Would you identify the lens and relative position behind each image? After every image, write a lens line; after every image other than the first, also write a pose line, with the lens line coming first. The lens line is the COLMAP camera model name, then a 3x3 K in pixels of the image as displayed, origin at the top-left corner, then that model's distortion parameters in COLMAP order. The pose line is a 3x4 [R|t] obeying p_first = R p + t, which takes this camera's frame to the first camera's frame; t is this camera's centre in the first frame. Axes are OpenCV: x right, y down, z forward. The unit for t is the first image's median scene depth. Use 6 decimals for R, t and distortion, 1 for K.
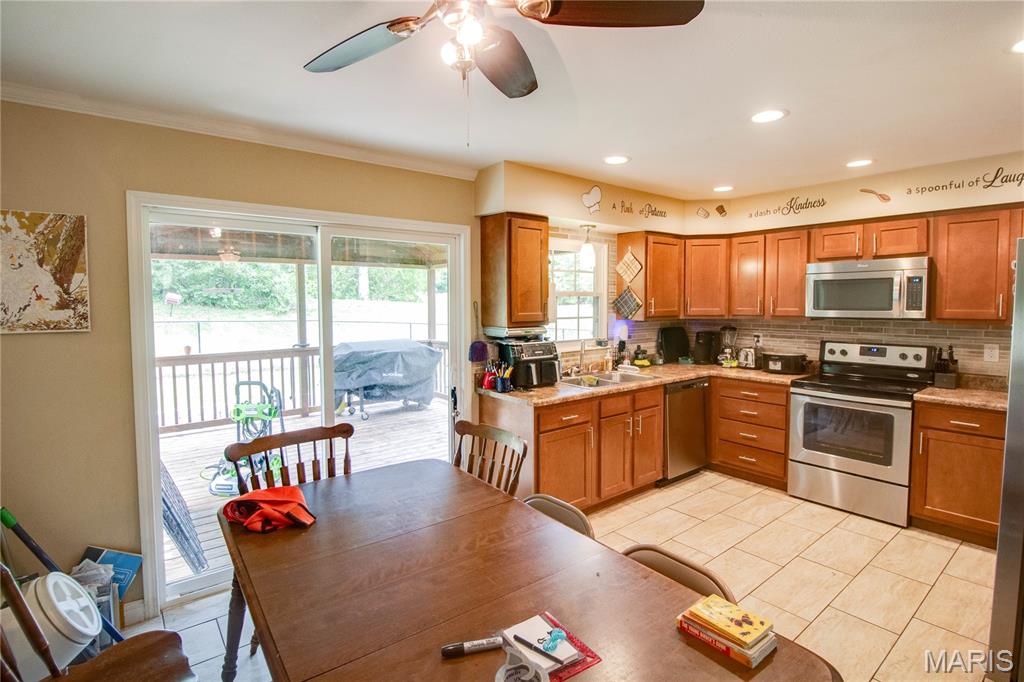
lens RADIAL K [[492.5, 0, 514.3], [0, 492.5, 325.3], [0, 0, 1]] dist [0.000224, -0.014147]
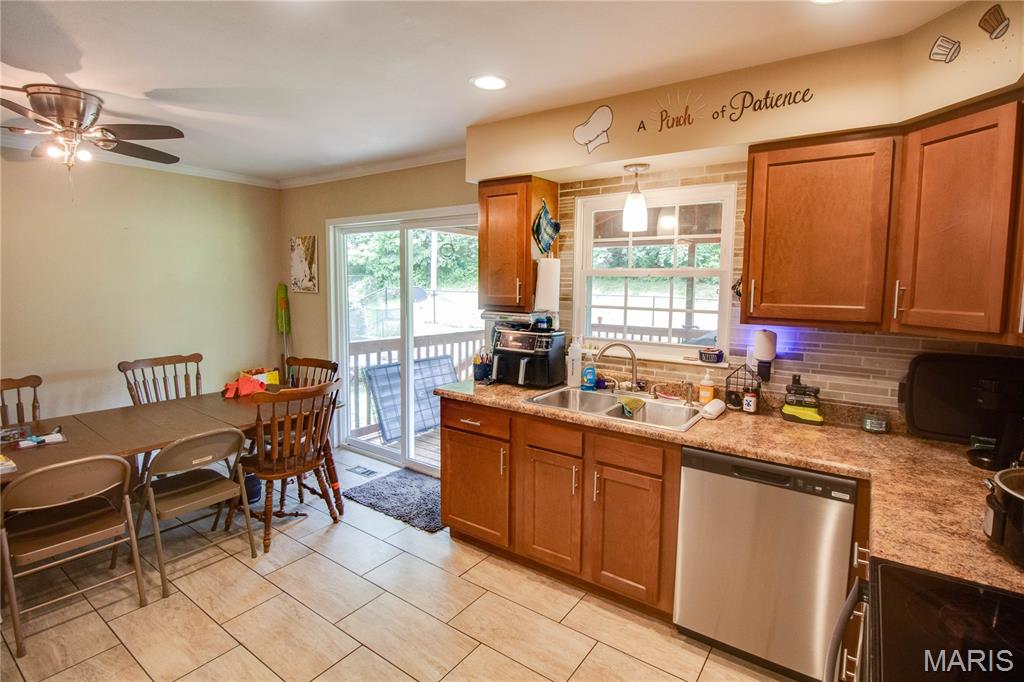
lens RADIAL K [[492.5, 0, 514.3], [0, 492.5, 325.3], [0, 0, 1]] dist [0.000224, -0.014147]
pose [[0.282619, 0.095305, -0.954486, 0.826263], [-0.060014, 0.994859, 0.081567, -0.042955], [0.957353, 0.034230, 0.286886, 0.751865]]
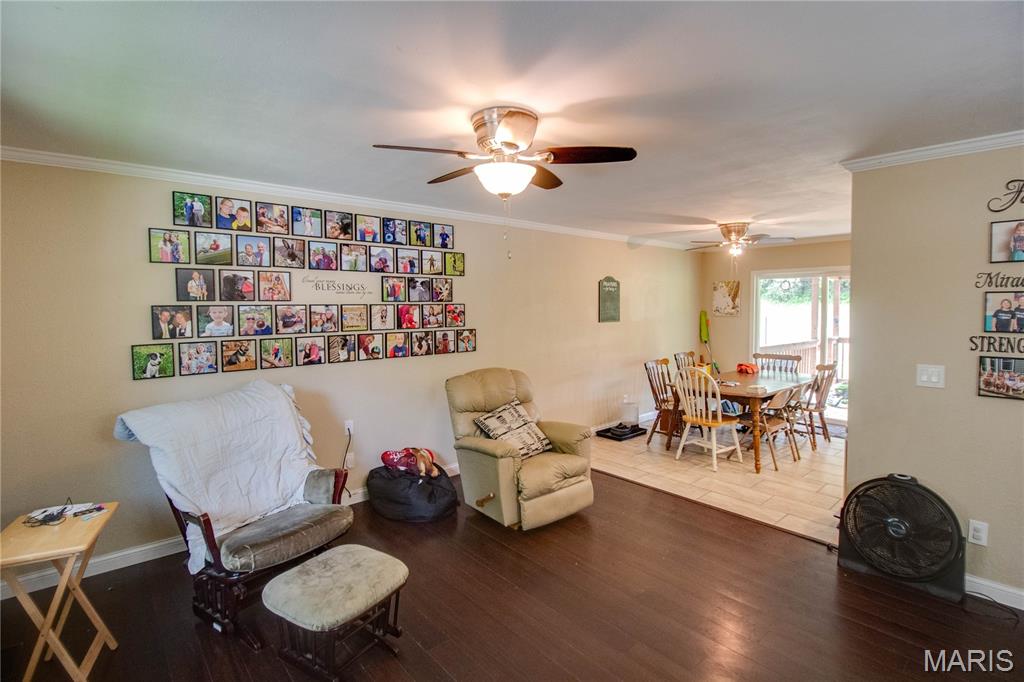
lens RADIAL K [[492.5, 0, 514.3], [0, 492.5, 325.3], [0, 0, 1]] dist [0.000224, -0.014147]
pose [[0.050728, 0.046774, -0.997617, 1.465407], [-0.043202, 0.998070, 0.044599, -0.004519], [0.997778, 0.040836, 0.052651, -0.421203]]
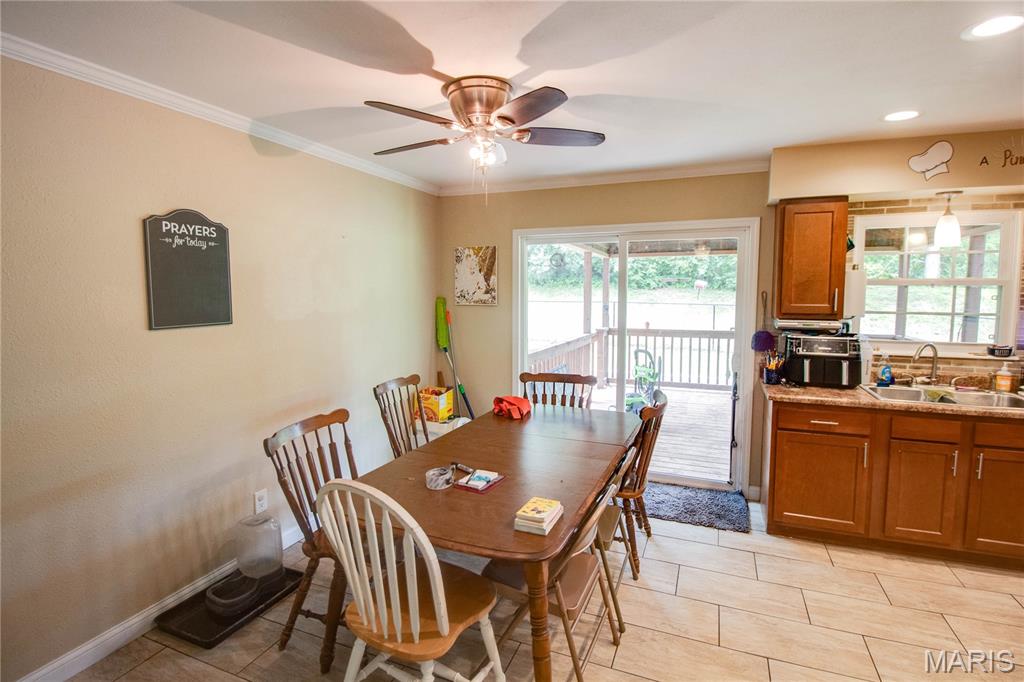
lens RADIAL K [[492.5, 0, 514.3], [0, 492.5, 325.3], [0, 0, 1]] dist [0.000224, -0.014147]
pose [[0.489202, 0.069915, -0.869364, 0.545651], [-0.043498, 0.997497, 0.055742, -0.013164], [0.871085, 0.010547, 0.491019, 0.063391]]
